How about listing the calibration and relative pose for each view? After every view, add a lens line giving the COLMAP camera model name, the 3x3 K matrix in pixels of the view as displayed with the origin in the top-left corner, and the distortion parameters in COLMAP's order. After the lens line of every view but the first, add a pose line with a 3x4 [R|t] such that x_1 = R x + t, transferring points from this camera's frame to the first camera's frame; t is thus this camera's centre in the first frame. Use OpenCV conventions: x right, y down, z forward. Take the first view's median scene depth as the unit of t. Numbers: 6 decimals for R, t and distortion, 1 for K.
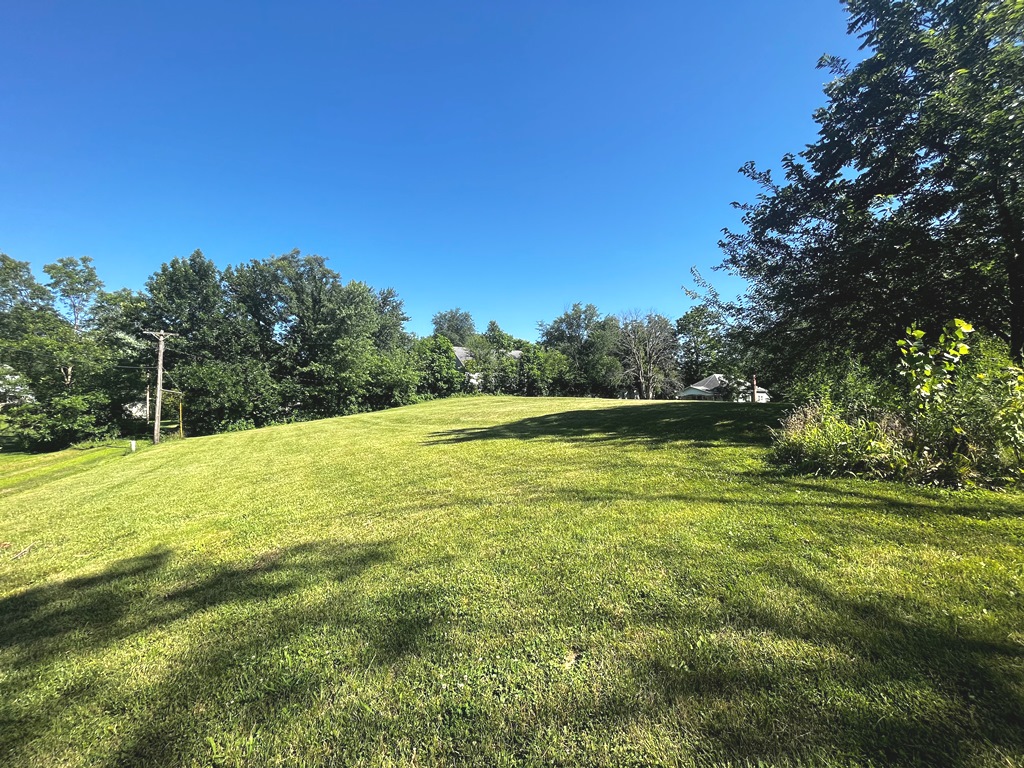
lens RADIAL K [[415.3, 0, 512.0], [0, 415.3, 384.0], [0, 0, 1]] dist [0.000939, -0.000049]
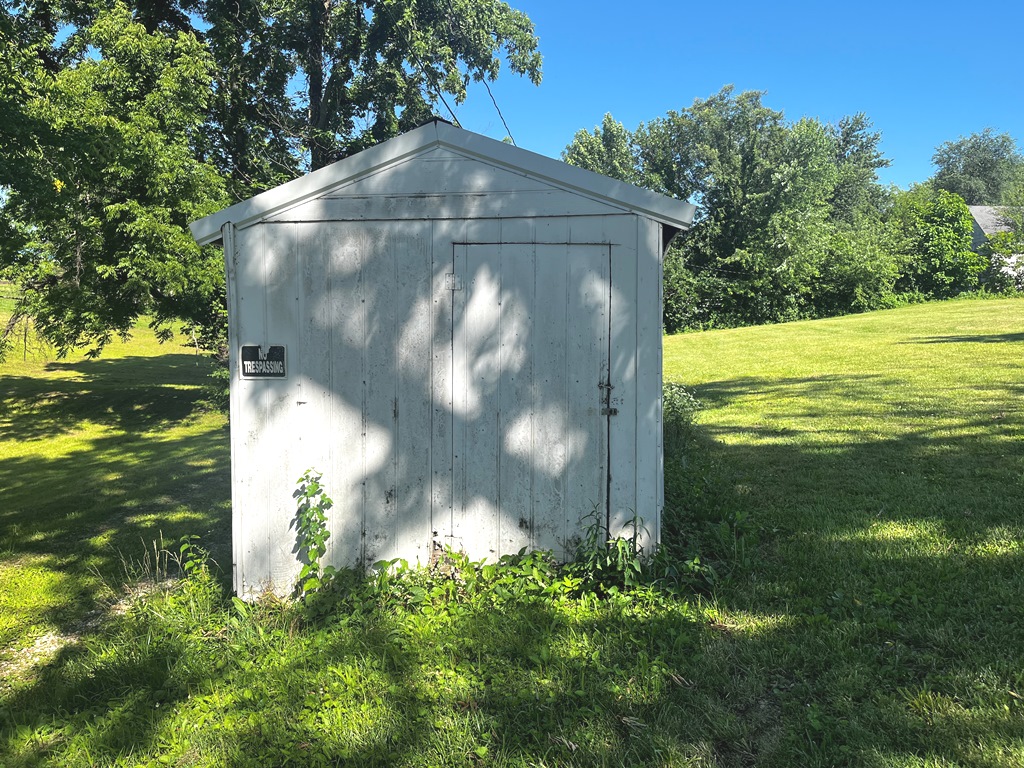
lens RADIAL K [[752.5, 0, 512.0], [0, 752.5, 384.0], [0, 0, 1]] dist [-0.001057, -0.001993]
pose [[0.769328, 0.089376, -0.632571, 0.052300], [0.007663, 0.988803, 0.149028, -0.012765], [0.638808, -0.119499, 0.760029, -0.224851]]
